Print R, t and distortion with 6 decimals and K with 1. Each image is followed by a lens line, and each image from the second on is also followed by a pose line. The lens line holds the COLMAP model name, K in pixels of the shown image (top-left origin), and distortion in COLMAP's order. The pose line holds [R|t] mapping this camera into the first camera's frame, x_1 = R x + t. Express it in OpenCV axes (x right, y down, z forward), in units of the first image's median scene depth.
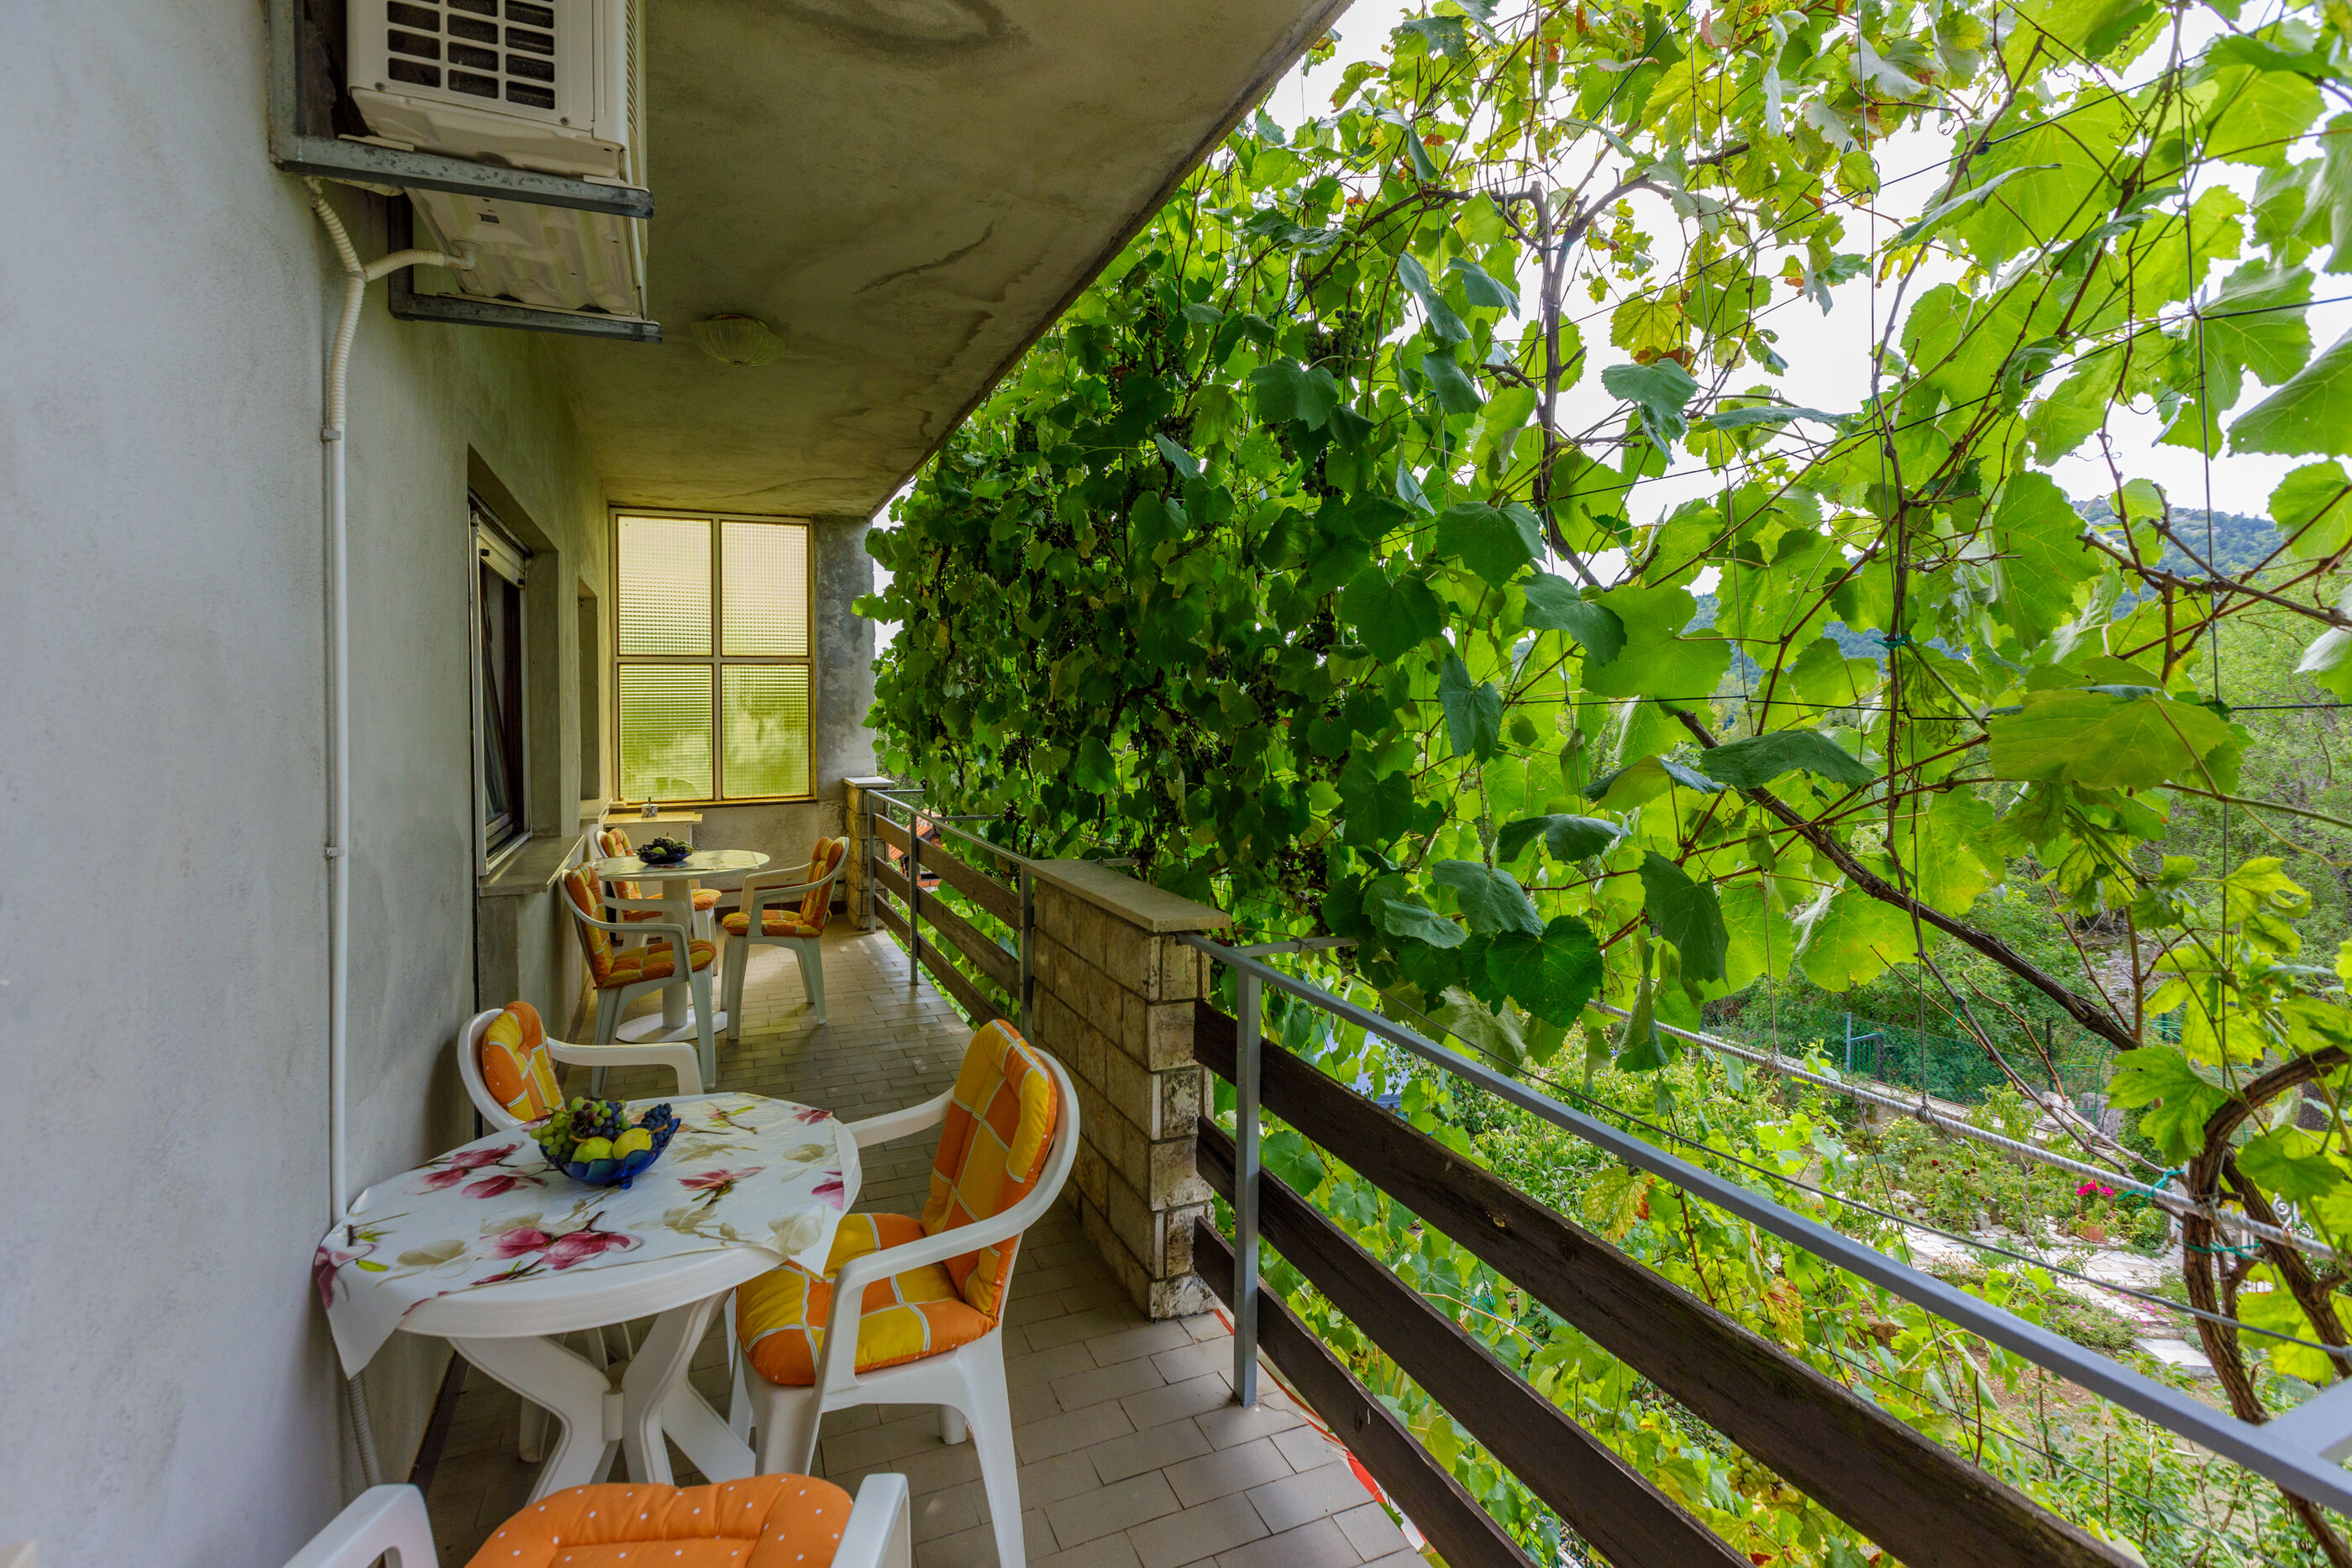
lens RADIAL K [[1079.0, 0, 1180.1], [0, 1079.0, 700.4], [0, 0, 1]] dist [0.001176, 0.001258]
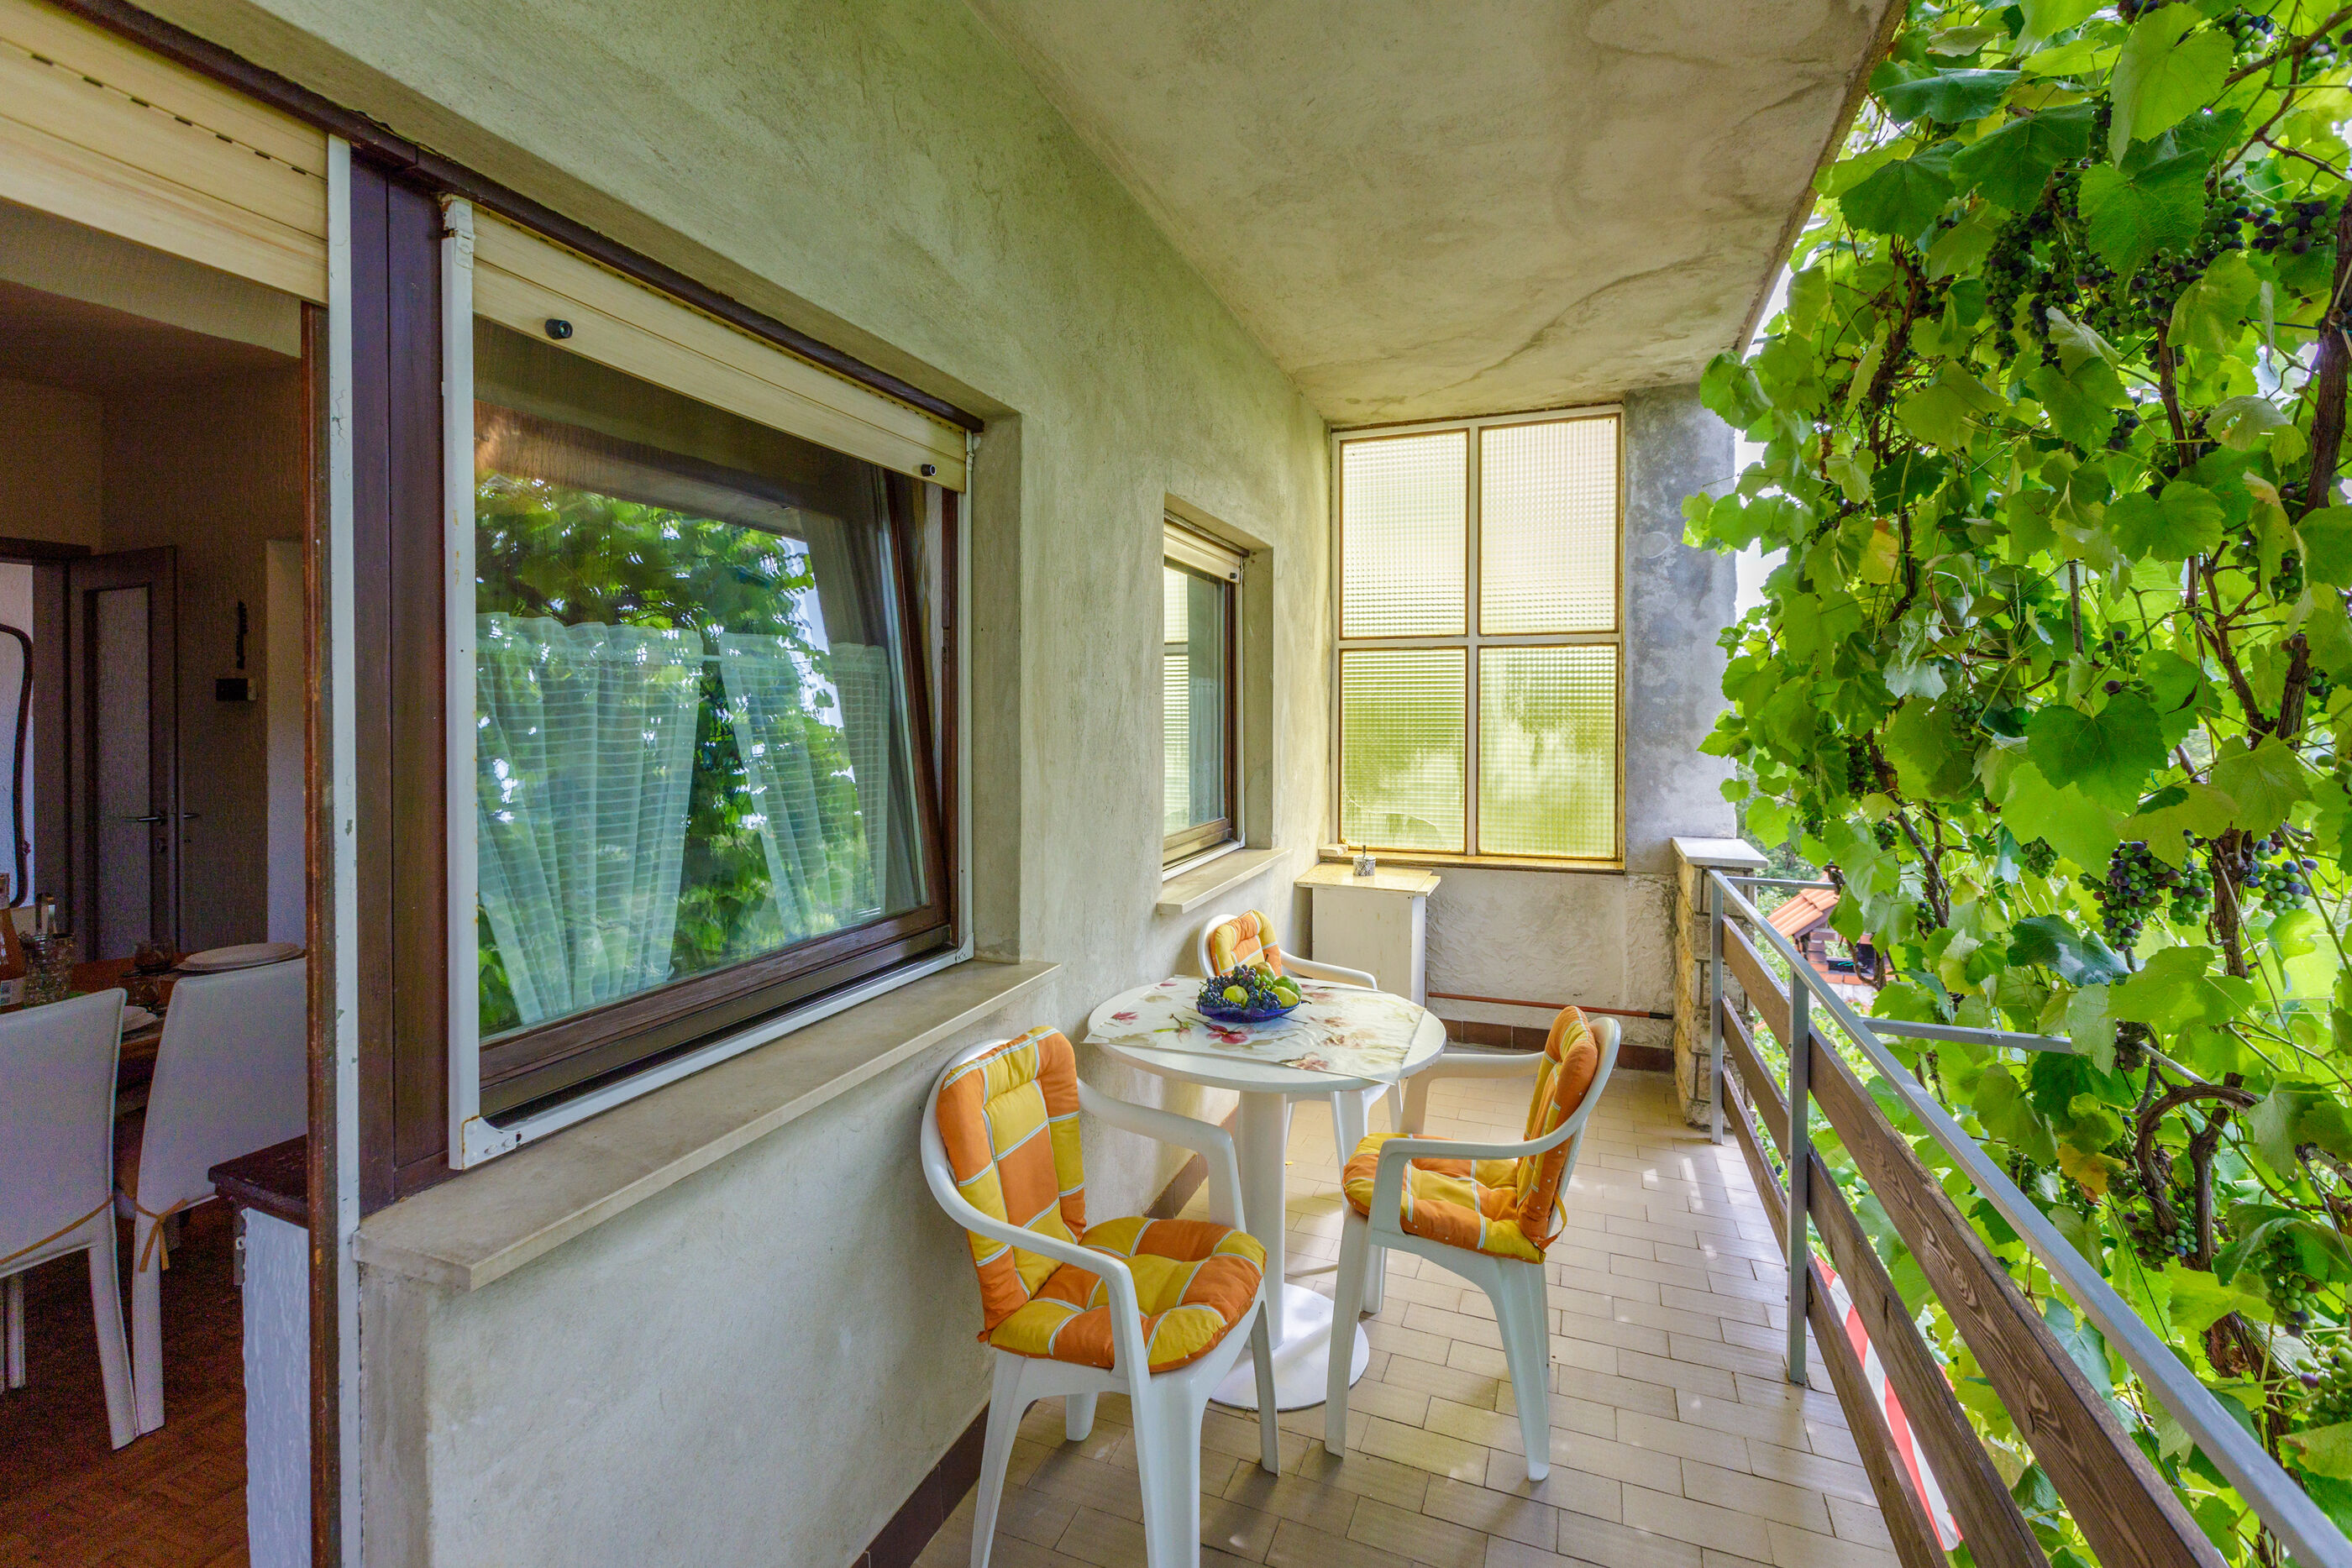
lens RADIAL K [[1079.0, 0, 1148.2], [0, 1079.0, 718.6], [0, 0, 1]] dist [0.001176, 0.001258]
pose [[0.695081, 0.014283, -0.718790, -0.099024], [-0.003623, 0.999860, 0.016365, -0.000461], [0.718923, -0.008770, 0.695035, 0.425680]]
